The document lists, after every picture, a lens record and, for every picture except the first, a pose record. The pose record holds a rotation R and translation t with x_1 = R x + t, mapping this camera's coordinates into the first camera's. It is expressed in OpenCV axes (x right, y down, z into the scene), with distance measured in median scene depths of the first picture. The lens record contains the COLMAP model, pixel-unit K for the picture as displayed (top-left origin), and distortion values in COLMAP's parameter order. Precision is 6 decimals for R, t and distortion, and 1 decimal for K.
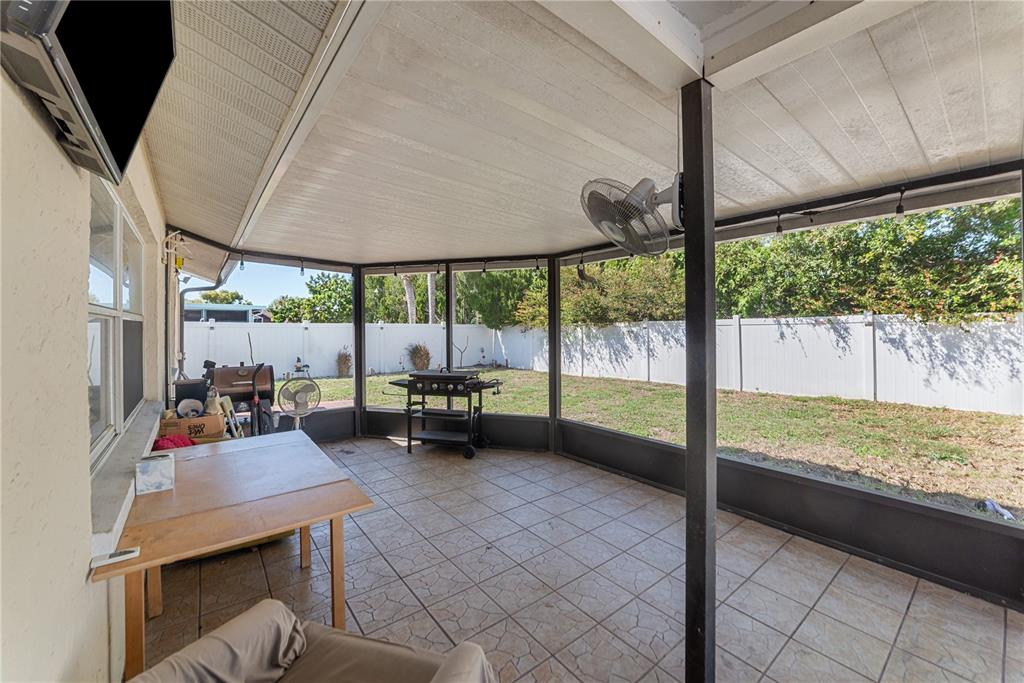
lens RADIAL K [[399.6, 0, 515.9], [0, 399.6, 329.8], [0, 0, 1]] dist [-0.009564, 0.000323]
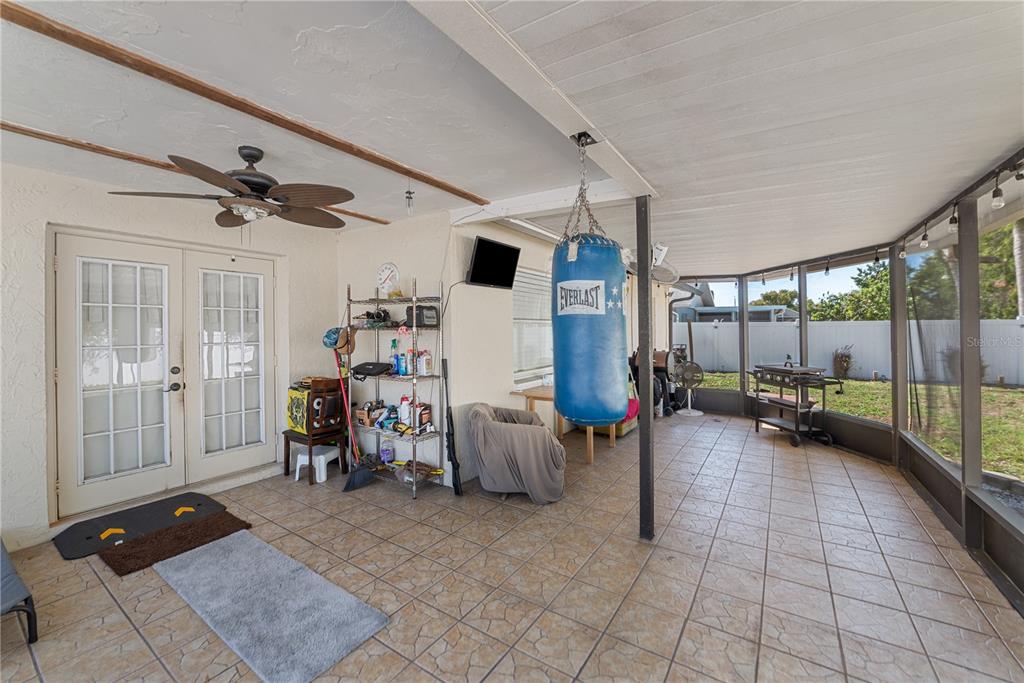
lens RADIAL K [[399.6, 0, 515.9], [0, 399.6, 329.8], [0, 0, 1]] dist [-0.009564, 0.000323]
pose [[0.312159, -0.002901, -0.950025, 0.630785], [0.005726, 0.999983, -0.001172, 0.003257], [0.950013, -0.005074, 0.312171, -0.048761]]
